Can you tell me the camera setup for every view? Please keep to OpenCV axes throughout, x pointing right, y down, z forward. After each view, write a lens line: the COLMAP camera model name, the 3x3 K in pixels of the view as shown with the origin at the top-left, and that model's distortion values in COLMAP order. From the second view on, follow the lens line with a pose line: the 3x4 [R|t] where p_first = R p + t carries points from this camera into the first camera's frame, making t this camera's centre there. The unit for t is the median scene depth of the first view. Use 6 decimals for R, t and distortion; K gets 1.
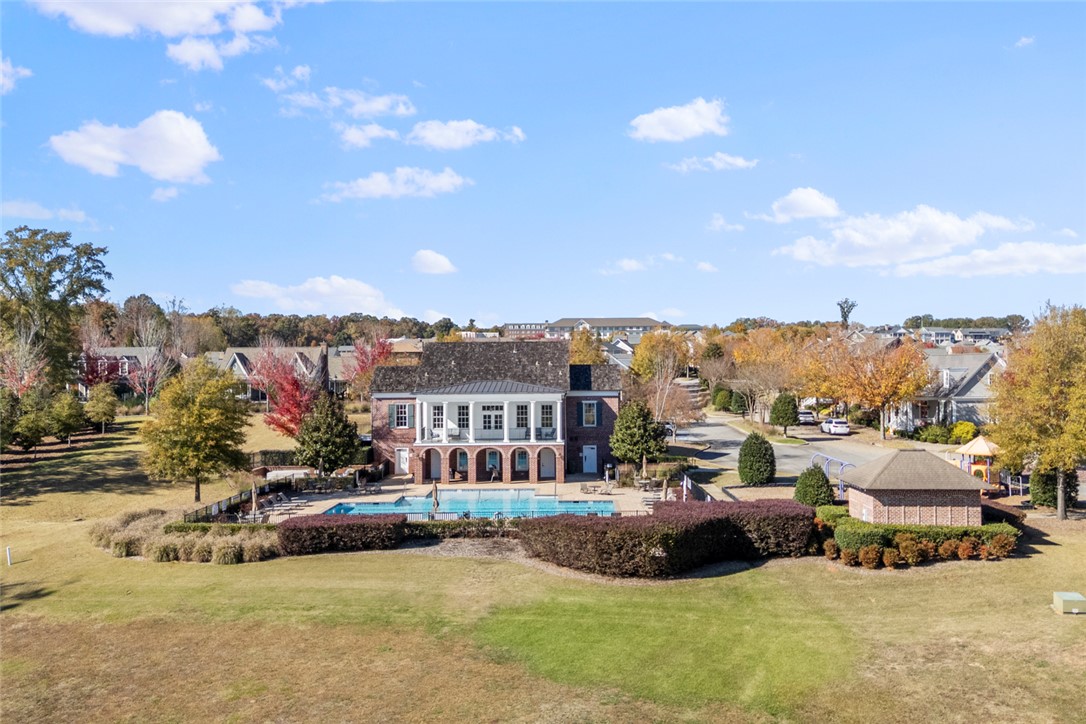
lens RADIAL K [[937.3, 0, 542.7], [0, 937.3, 375.2], [0, 0, 1]] dist [0.058271, -0.010193]
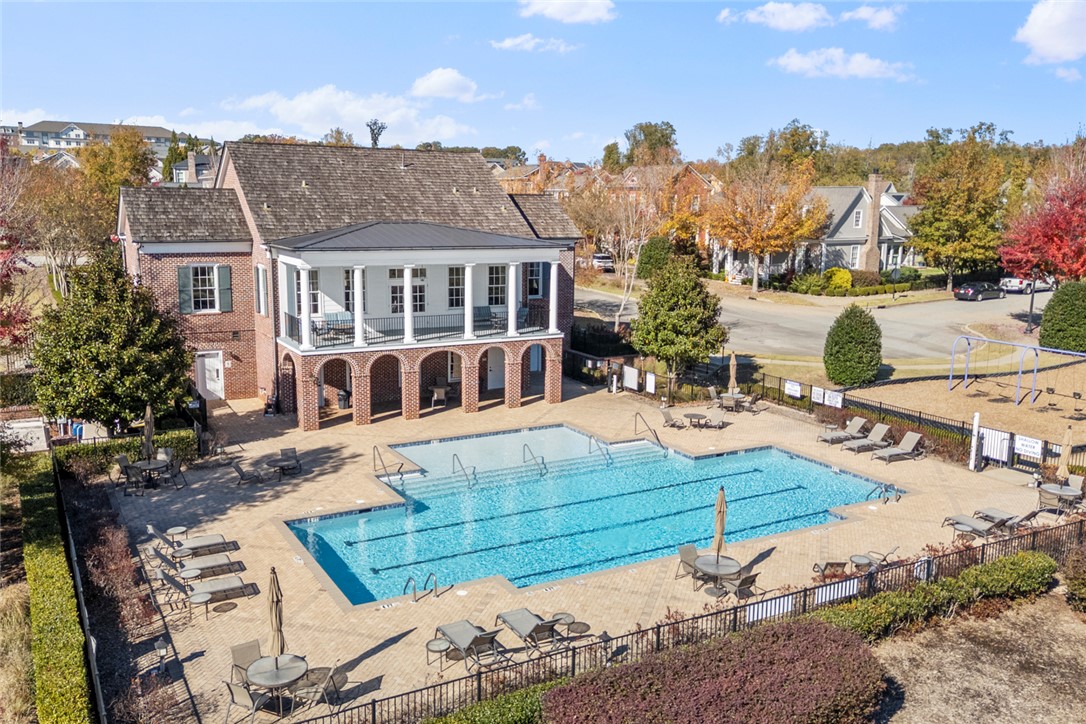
lens RADIAL K [[937.3, 0, 542.7], [0, 937.3, 375.2], [0, 0, 1]] dist [0.058271, -0.010193]
pose [[0.861284, -0.078173, 0.502075, -0.261714], [-0.015394, 0.983627, 0.179560, -0.005546], [-0.507891, -0.162381, 0.845978, 0.483178]]
